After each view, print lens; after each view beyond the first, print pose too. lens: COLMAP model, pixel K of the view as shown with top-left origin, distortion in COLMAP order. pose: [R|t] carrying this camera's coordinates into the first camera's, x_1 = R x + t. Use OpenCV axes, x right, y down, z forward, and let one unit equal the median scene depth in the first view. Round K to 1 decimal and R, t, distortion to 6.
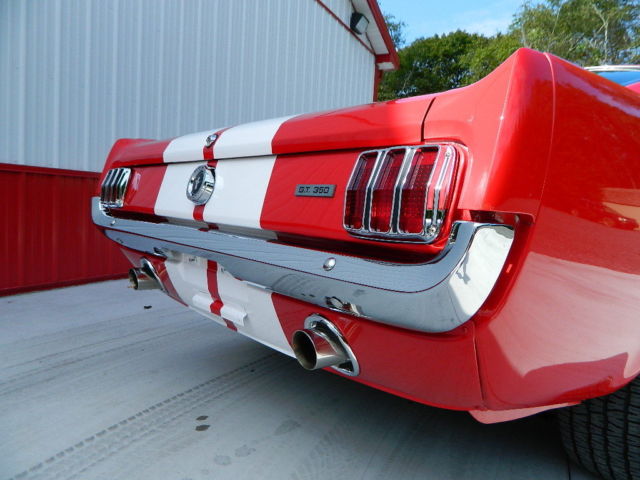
lens RADIAL K [[473.6, 0, 317.3], [0, 473.6, 239.9], [0, 0, 1]] dist [0.003548, 0.004286]
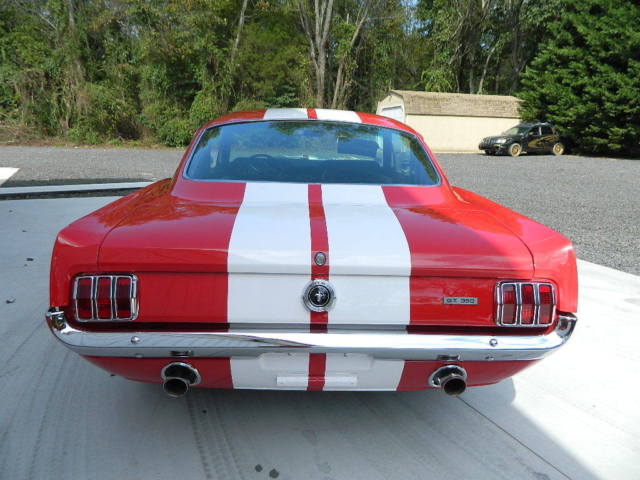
lens RADIAL K [[470.9, 0, 317.1], [0, 470.9, 240.3], [0, 0, 1]] dist [0.001112, -0.001263]
pose [[0.618636, -0.217546, 0.754959, -0.809753], [0.066547, 0.971957, 0.225544, -0.380675], [-0.782855, -0.089290, 0.615765, 0.192006]]
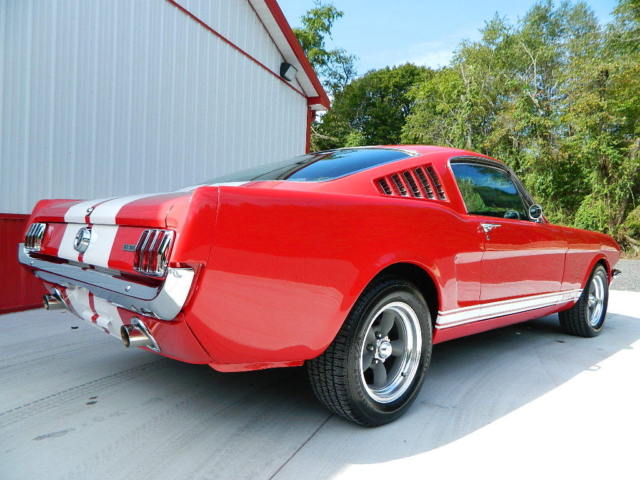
lens RADIAL K [[473.6, 0, 320.0], [0, 473.6, 240.0], [0, 0, 1]] dist [-0.001338, -0.002761]
pose [[0.996612, -0.018853, 0.080055, 0.297598], [0.022828, 0.998537, -0.049026, -0.014361], [-0.079014, 0.050688, 0.995584, -0.448786]]
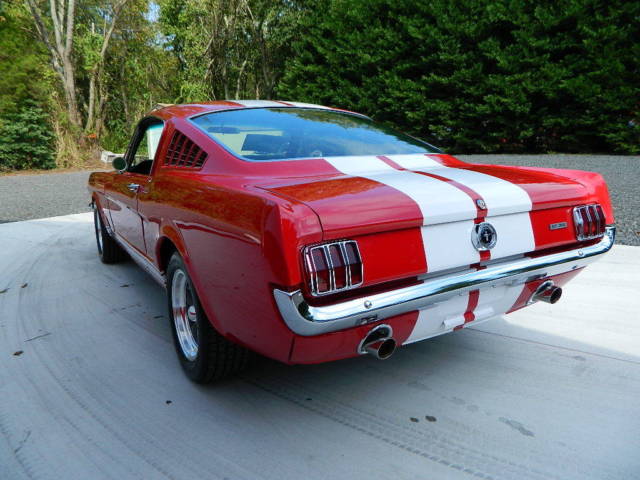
lens RADIAL K [[471.9, 0, 309.2], [0, 471.9, 240.0], [0, 0, 1]] dist [-0.001675, 0.000150]
pose [[0.161400, -0.252181, 0.954125, -1.191380], [0.108920, 0.965446, 0.236748, -0.353927], [-0.980860, 0.065712, 0.183291, 0.898476]]
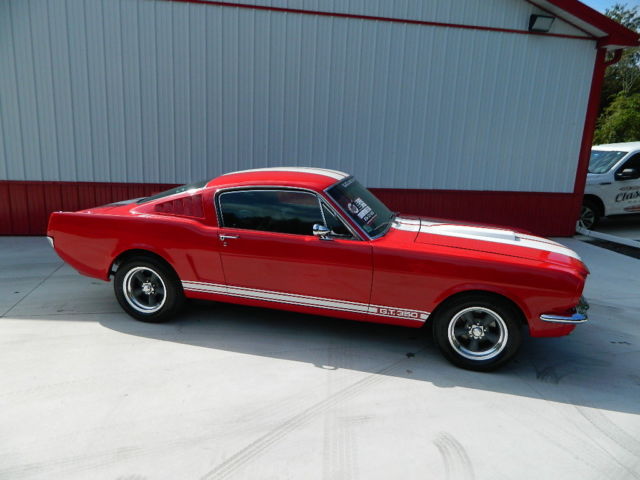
lens RADIAL K [[471.9, 0, 309.2], [0, 471.9, 240.0], [0, 0, 1]] dist [-0.001675, 0.000150]
pose [[0.595983, 0.152672, -0.788350, 2.975393], [-0.073989, 0.988024, 0.135406, -0.440454], [0.799581, -0.022370, 0.600141, -0.052206]]
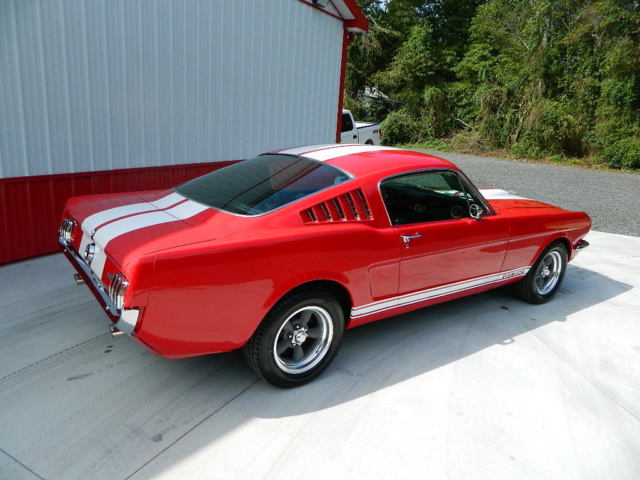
lens RADIAL K [[470.9, 0, 317.1], [0, 470.9, 240.3], [0, 0, 1]] dist [0.001112, -0.001263]
pose [[0.998162, 0.026325, -0.054586, 0.692642], [-0.016270, 0.984064, 0.177068, -0.424097], [0.058377, -0.175854, 0.982684, -0.823345]]
